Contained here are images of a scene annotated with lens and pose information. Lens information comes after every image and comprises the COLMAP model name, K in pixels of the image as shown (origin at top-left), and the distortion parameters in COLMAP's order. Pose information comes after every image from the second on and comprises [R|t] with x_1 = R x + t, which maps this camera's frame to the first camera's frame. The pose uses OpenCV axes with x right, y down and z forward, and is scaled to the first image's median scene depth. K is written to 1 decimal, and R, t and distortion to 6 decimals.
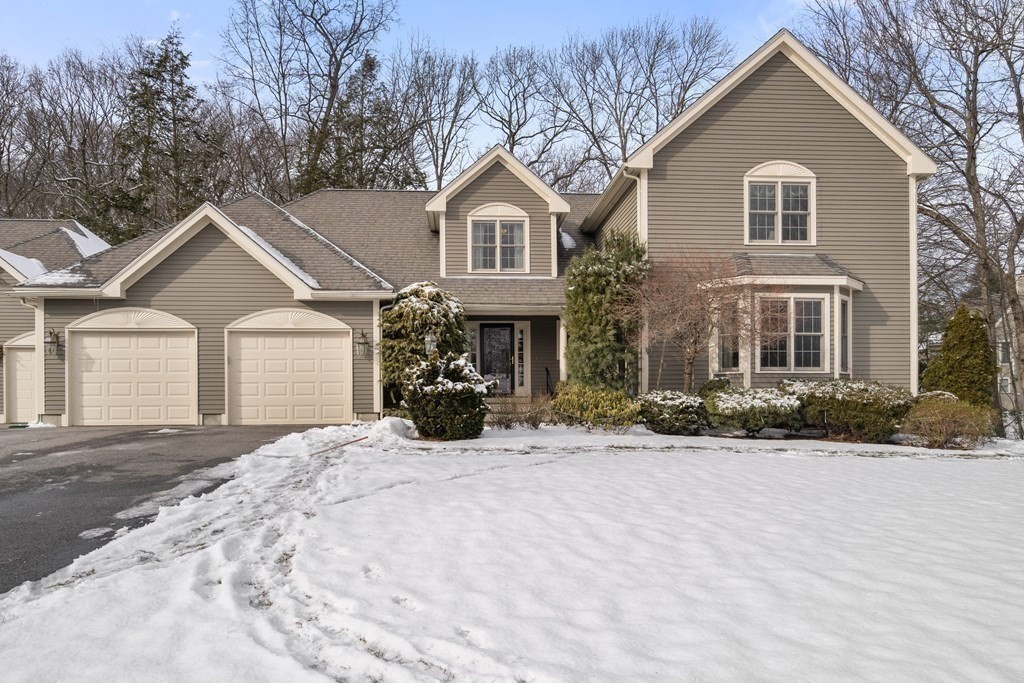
lens RADIAL K [[717.2, 0, 515.6], [0, 717.2, 386.8], [0, 0, 1]] dist [0.002722, 0.001240]
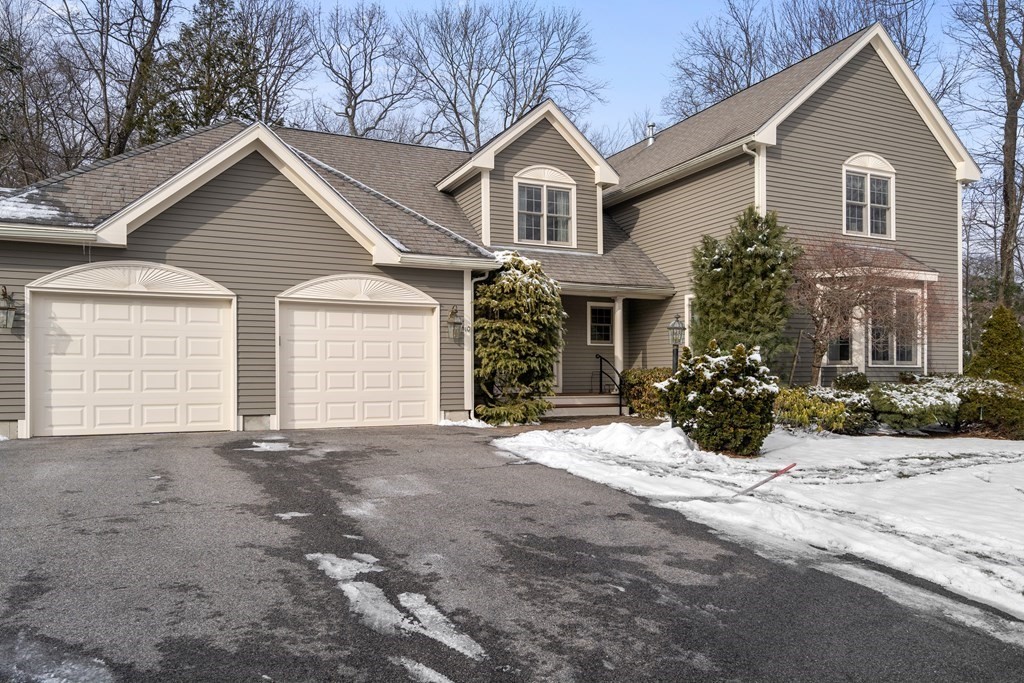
lens RADIAL K [[698.7, 0, 507.6], [0, 698.7, 364.7], [0, 0, 1]] dist [0.001241, 0.000054]
pose [[0.940971, 0.009808, 0.338346, -0.422073], [-0.011075, 0.999937, 0.001814, -0.016903], [-0.338307, -0.005454, 0.941020, 0.251402]]
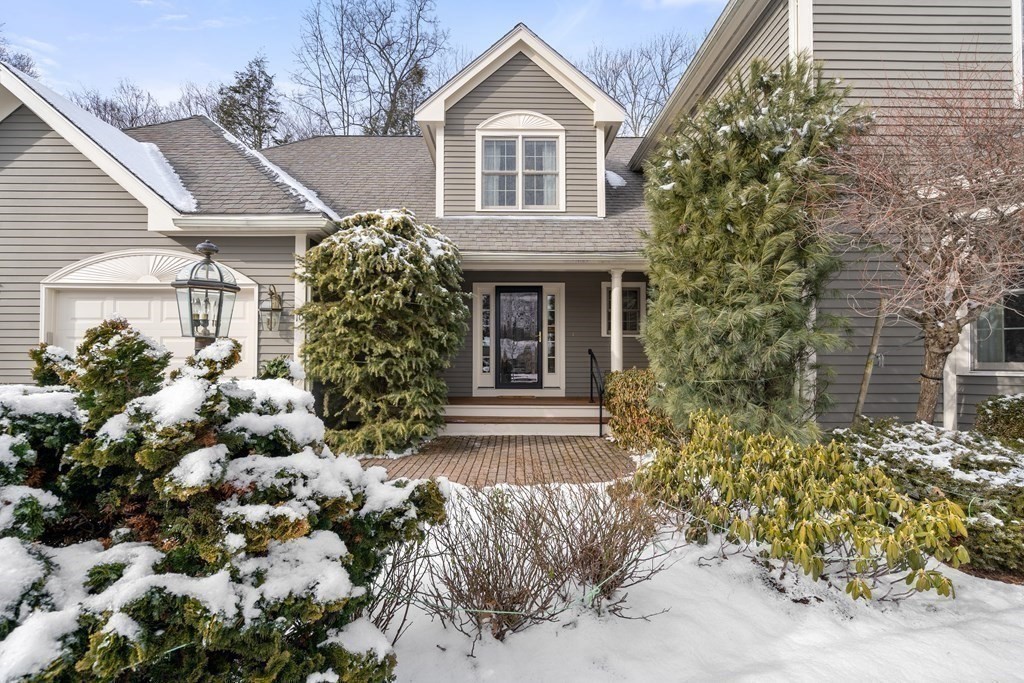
lens RADIAL K [[489.7, 0, 512.0], [0, 489.7, 341.5], [0, 0, 1]] dist [-0.002279, -0.000464]
pose [[0.997662, 0.005702, -0.068102, 0.001506], [-0.006611, 0.999892, -0.013128, -0.032218], [0.068020, 0.013548, 0.997592, 0.631565]]
